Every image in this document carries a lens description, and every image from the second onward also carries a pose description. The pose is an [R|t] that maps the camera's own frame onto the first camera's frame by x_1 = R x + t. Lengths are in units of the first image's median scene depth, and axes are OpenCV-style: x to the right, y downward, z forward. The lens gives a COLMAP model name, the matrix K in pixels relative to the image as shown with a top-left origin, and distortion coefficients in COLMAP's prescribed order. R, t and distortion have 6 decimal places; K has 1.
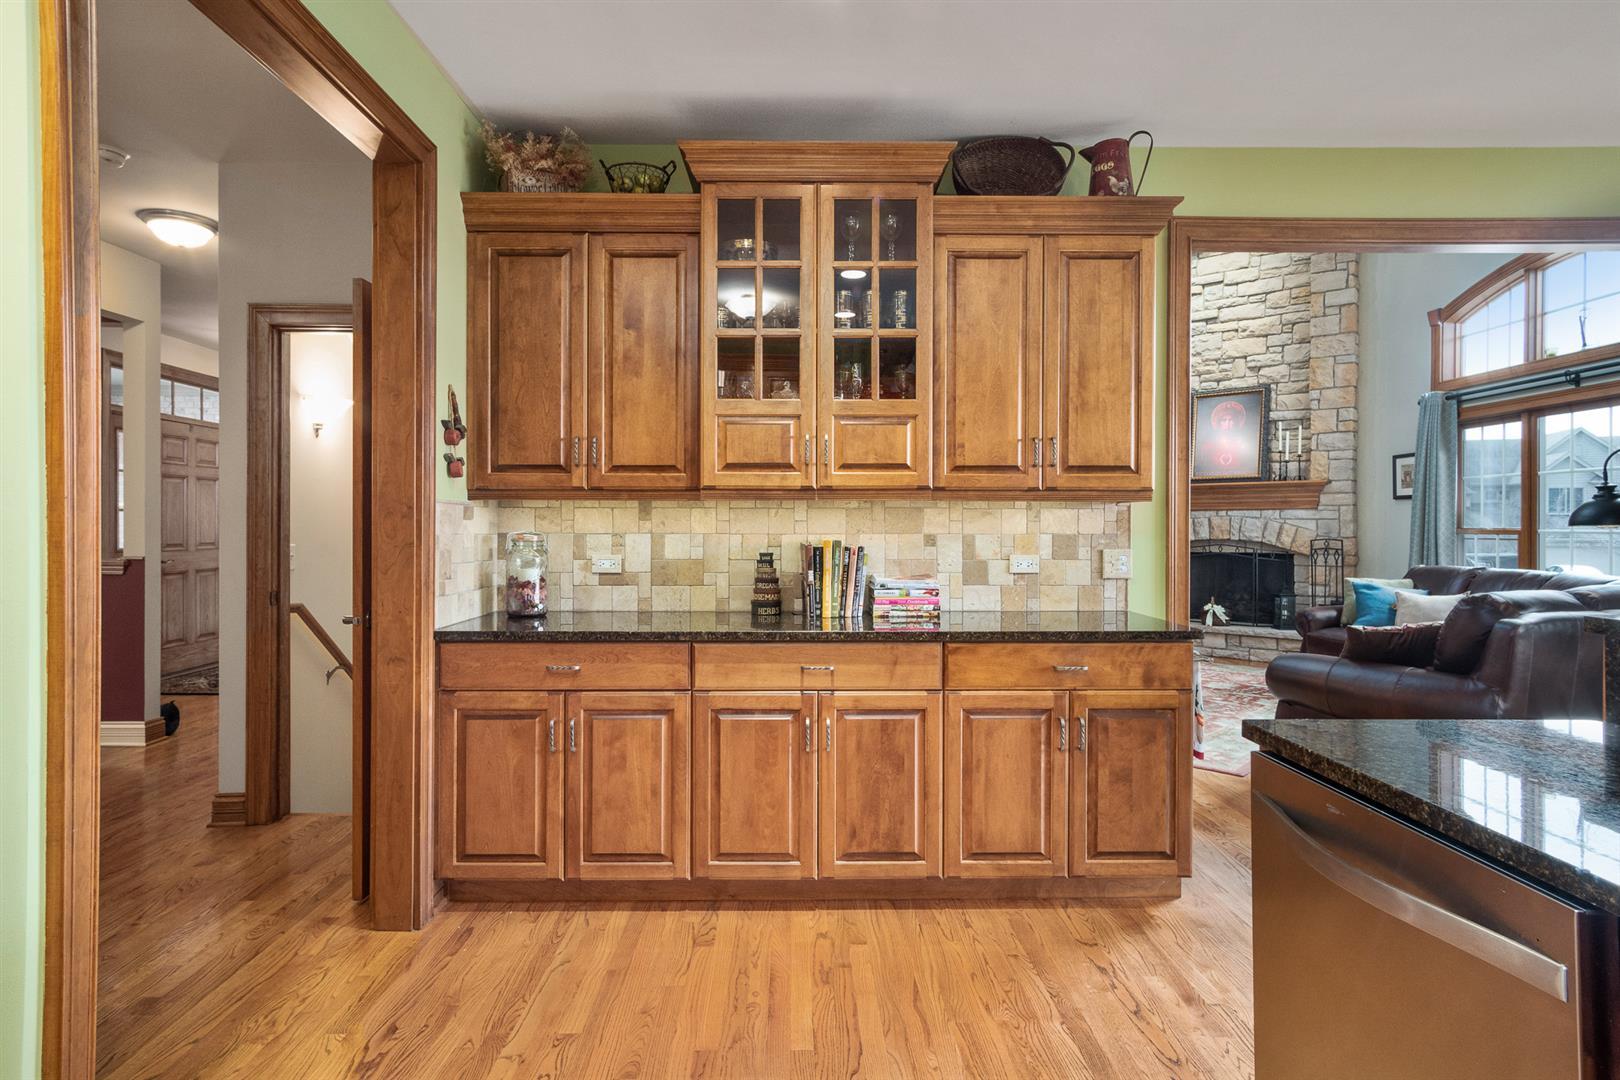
lens RADIAL K [[866.9, 0, 800.0], [0, 866.9, 524.3], [0, 0, 1]] dist [0.004876, 0.001873]
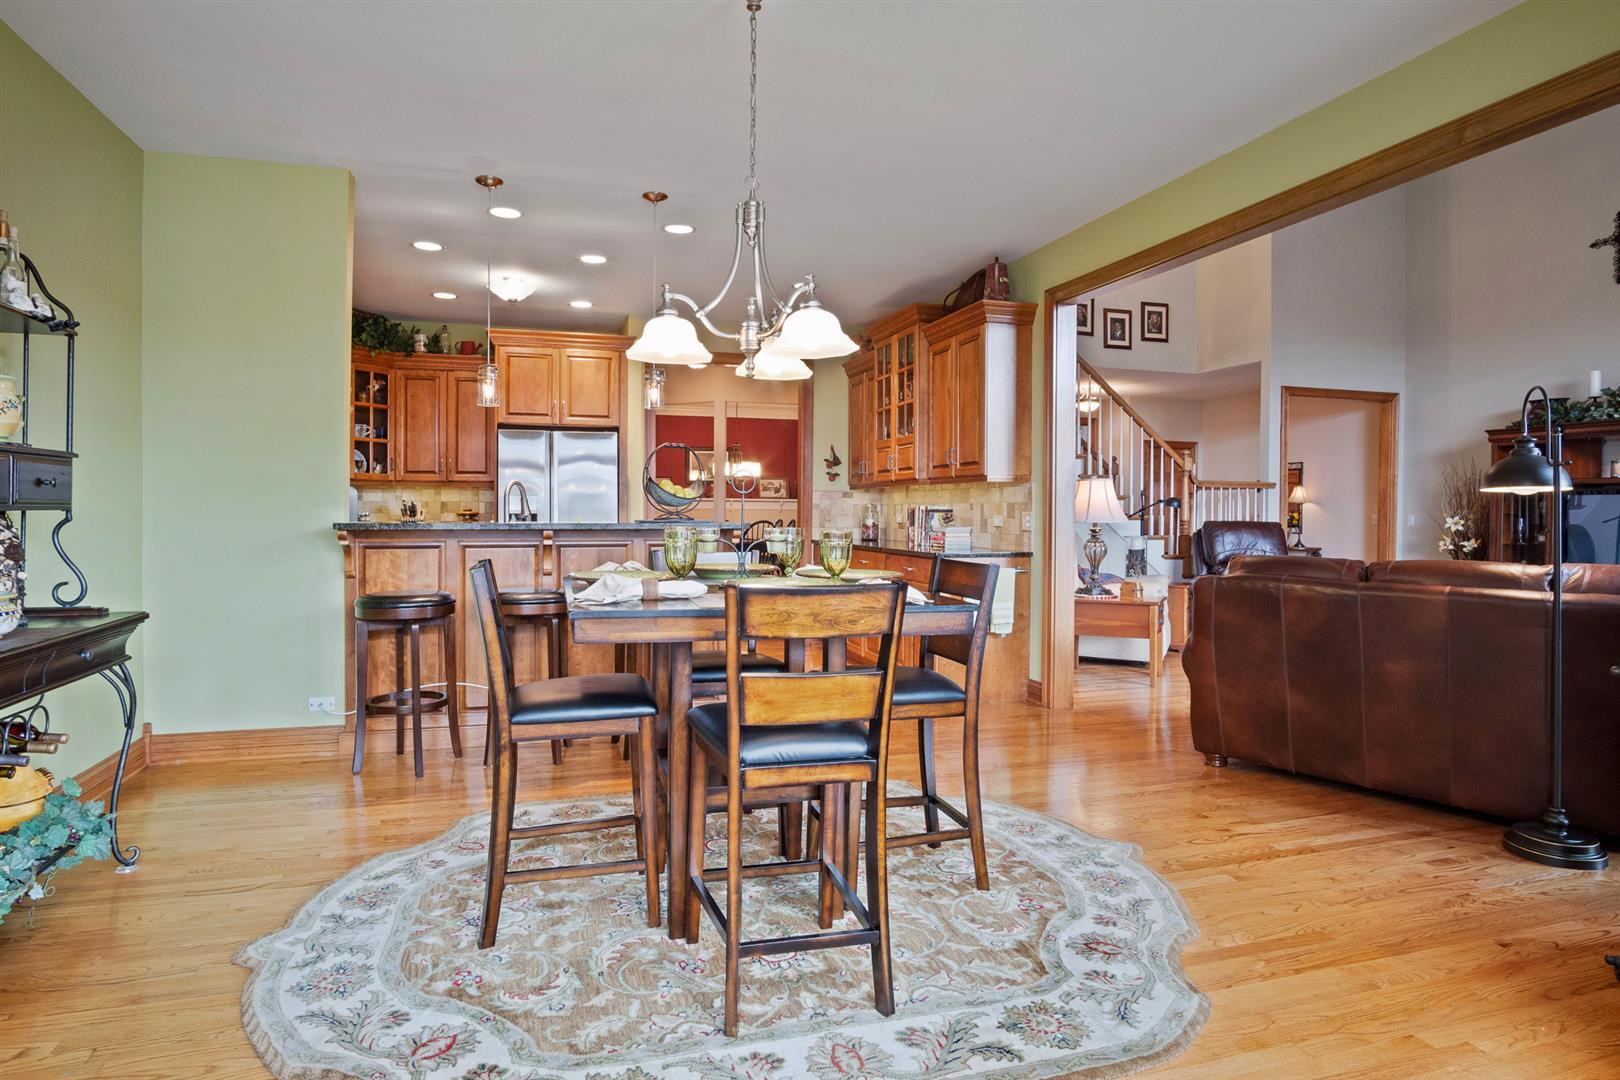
lens RADIAL K [[897.1, 0, 813.0], [0, 897.1, 519.3], [0, 0, 1]] dist [-0.022039, 0.003702]
pose [[0.291643, 0.009601, -0.956479, 0.738646], [-0.007211, 0.999943, 0.007839, 0.013773], [0.956500, 0.004611, 0.291696, 0.072475]]
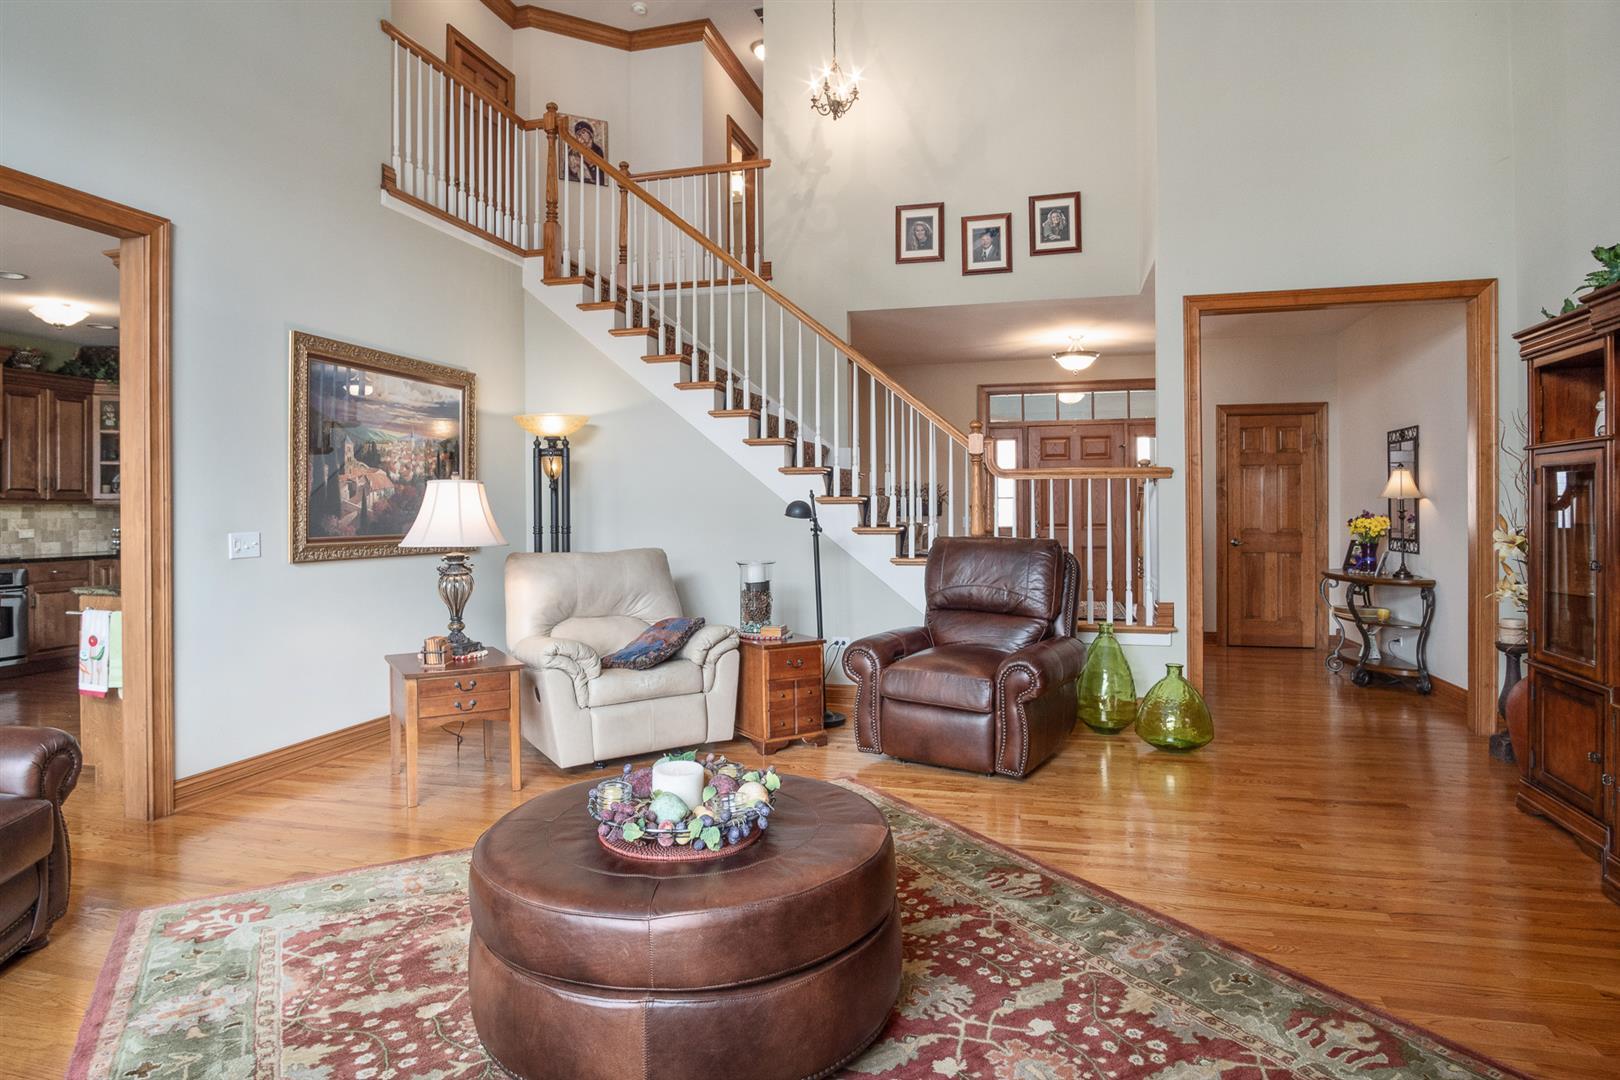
lens RADIAL K [[897.1, 0, 813.0], [0, 897.1, 519.3], [0, 0, 1]] dist [-0.022039, 0.003702]
pose [[-0.260912, 0.007087, -0.965336, 0.519603], [0.002308, 0.999975, 0.006718, 0.003585], [0.965360, -0.000475, -0.260922, 0.864294]]
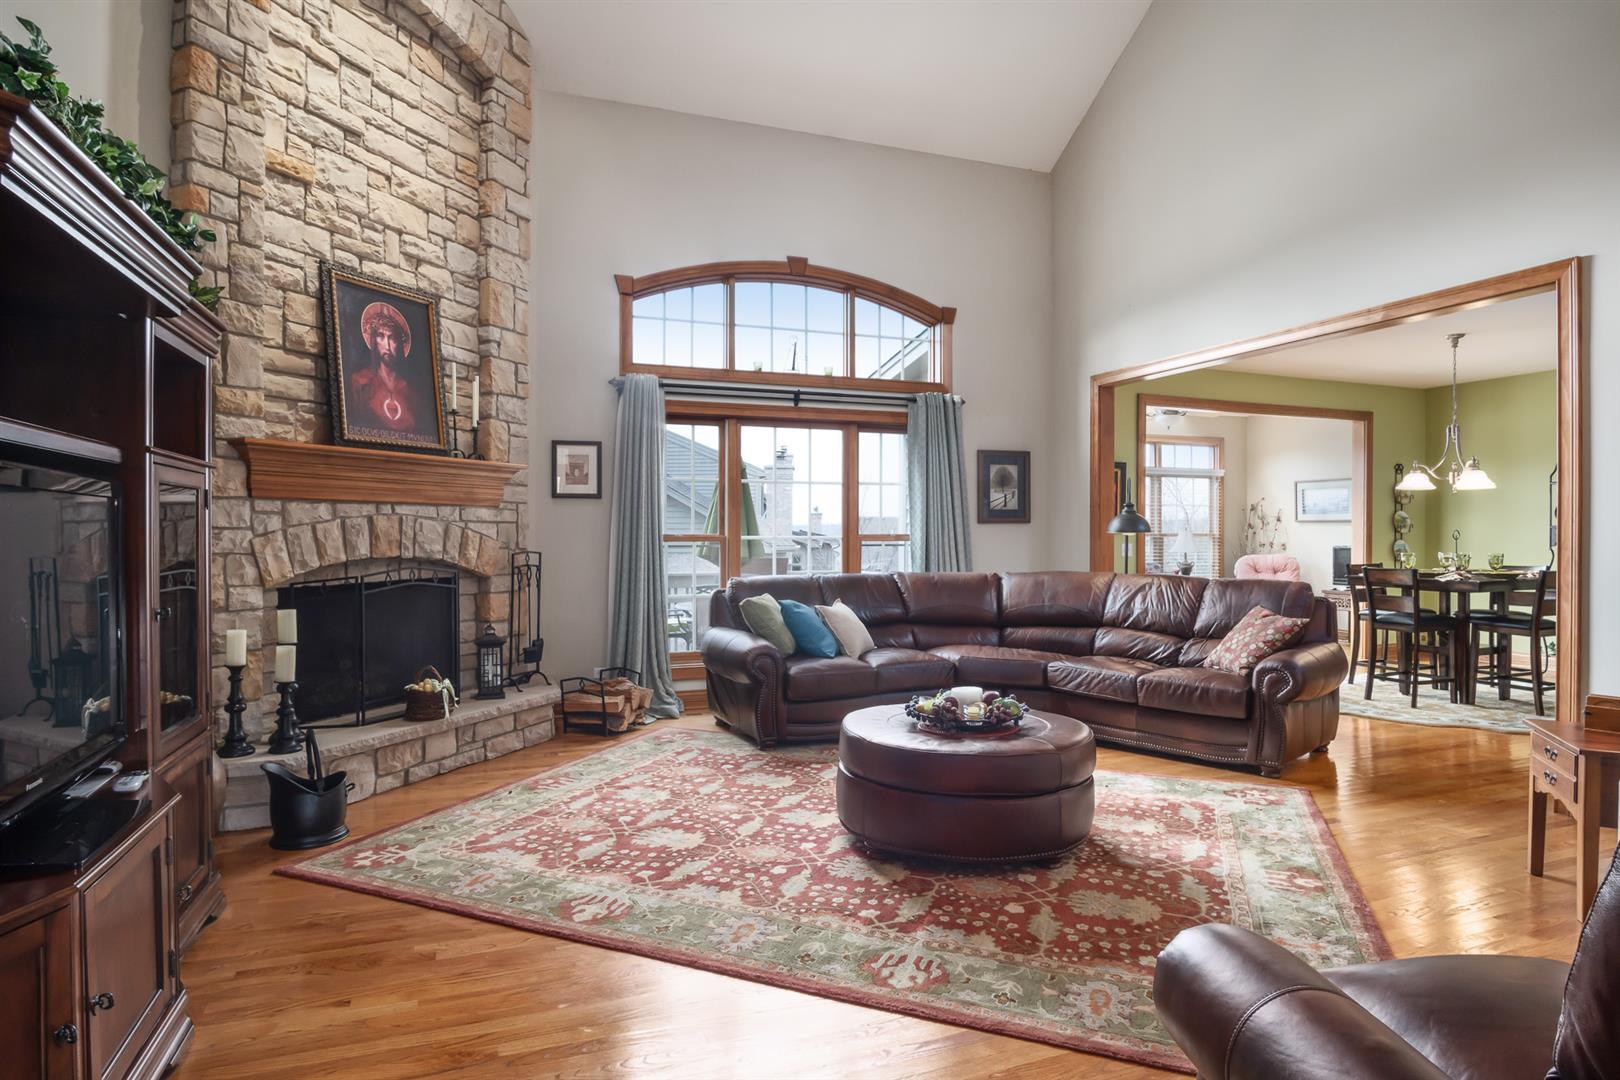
lens RADIAL K [[893.9, 0, 798.3], [0, 893.9, 534.5], [0, 0, 1]] dist [-0.028730, 0.006403]
pose [[-0.350463, -0.003231, 0.936571, -0.119309], [-0.001053, 0.999995, 0.003056, 0.000848], [-0.936576, 0.000085, -0.350464, 0.991779]]
